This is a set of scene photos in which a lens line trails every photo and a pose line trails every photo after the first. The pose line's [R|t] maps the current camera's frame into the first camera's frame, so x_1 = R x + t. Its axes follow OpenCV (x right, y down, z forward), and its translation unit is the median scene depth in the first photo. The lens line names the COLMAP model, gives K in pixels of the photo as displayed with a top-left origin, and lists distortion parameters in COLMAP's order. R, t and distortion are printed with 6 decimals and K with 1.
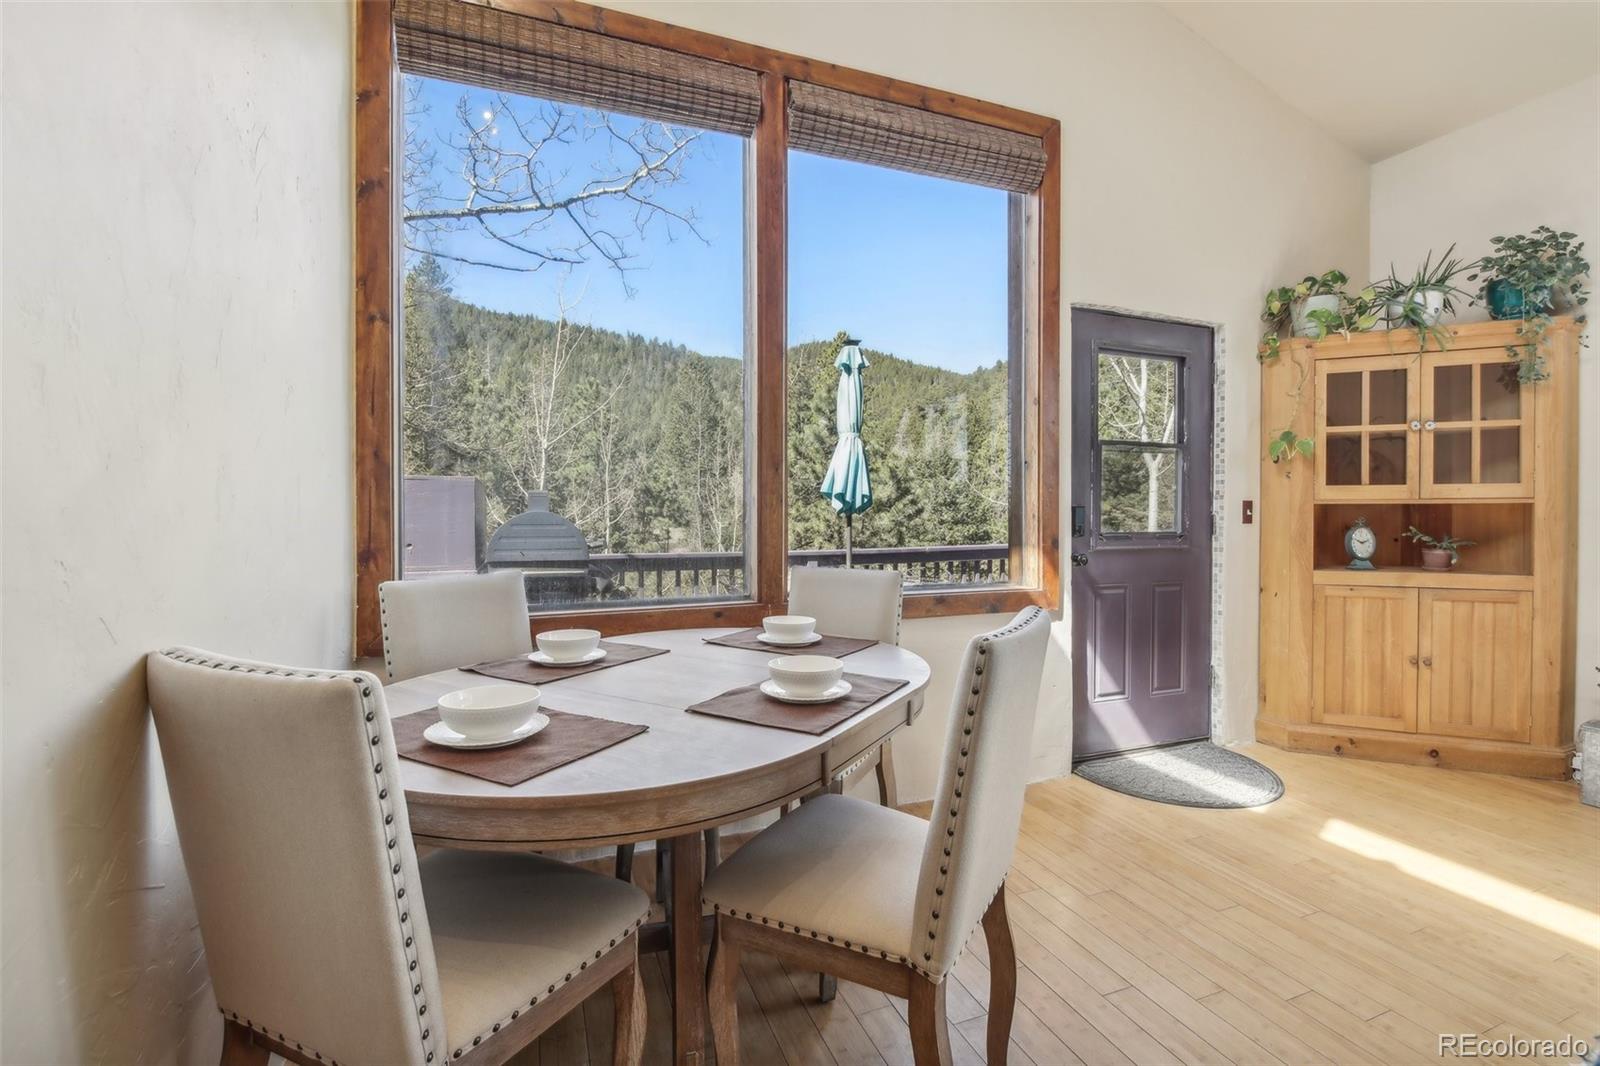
lens RADIAL K [[683.5, 0, 793.6], [0, 683.5, 531.6], [0, 0, 1]] dist [-0.000125, -0.004780]
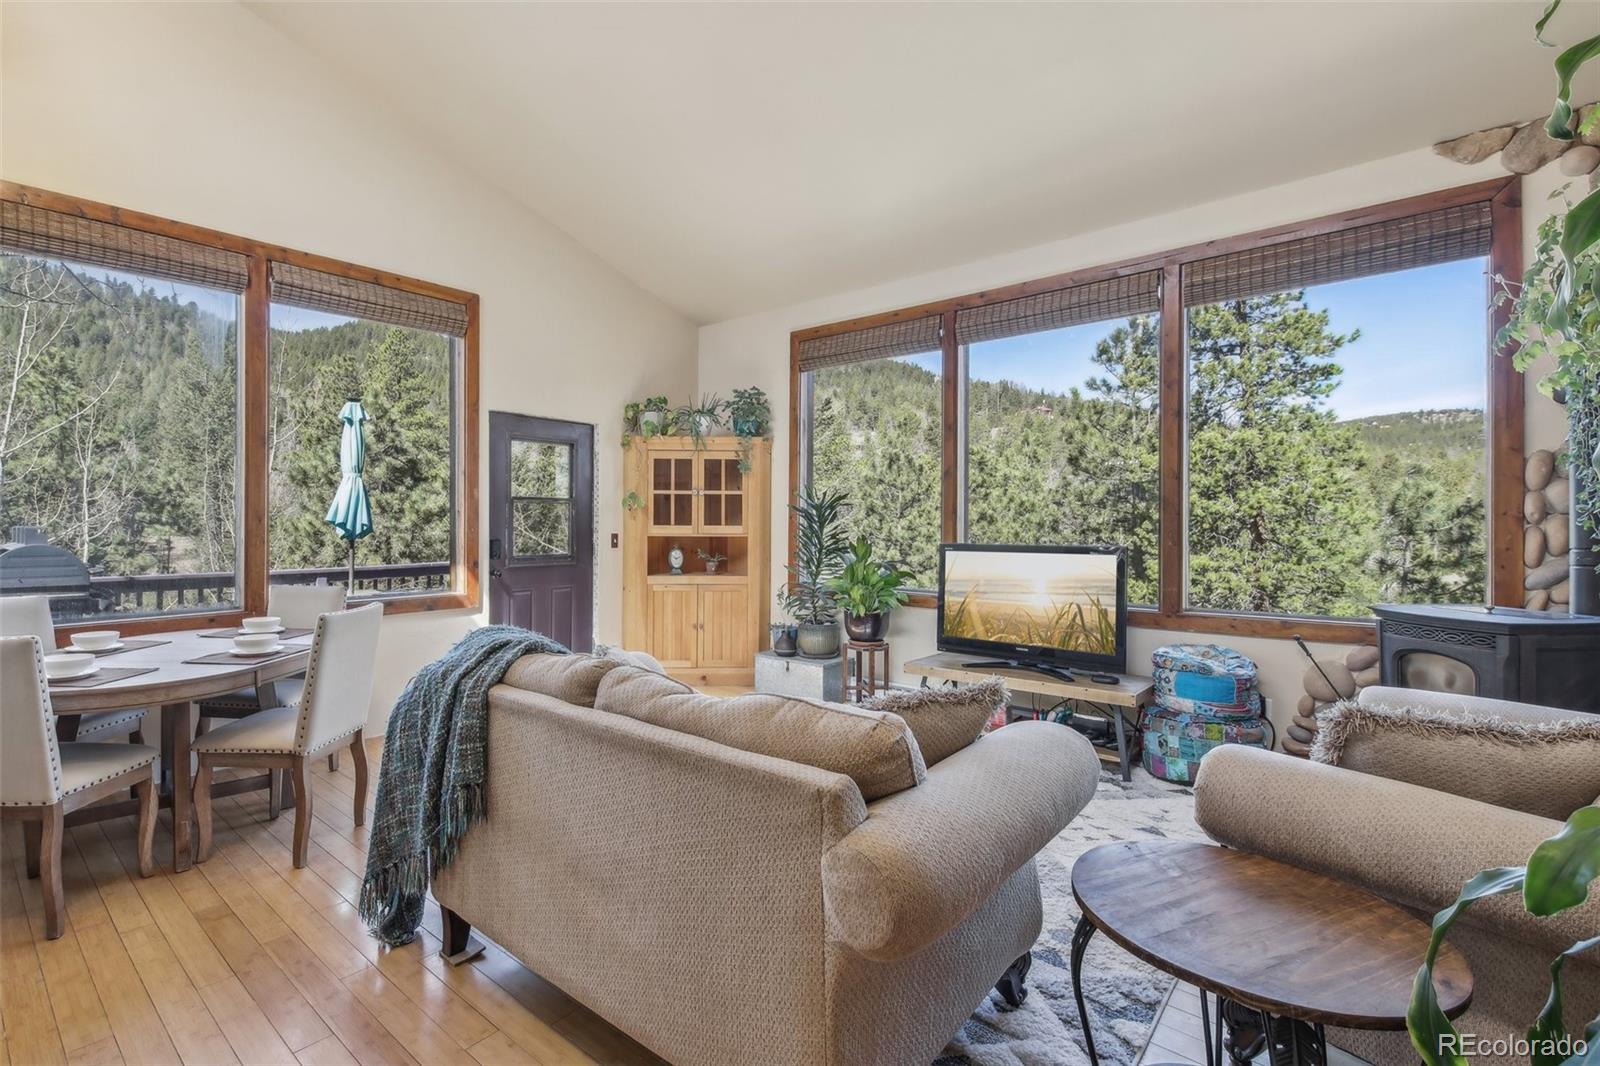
lens RADIAL K [[716.5, 0, 713.7], [0, 716.5, 526.8], [0, 0, 1]] dist [0.000111, -0.004360]
pose [[0.891920, 0.002265, 0.452188, 0.116682], [0.003859, 0.999913, -0.012619, -0.041299], [-0.452177, 0.013000, 0.891833, -0.647768]]
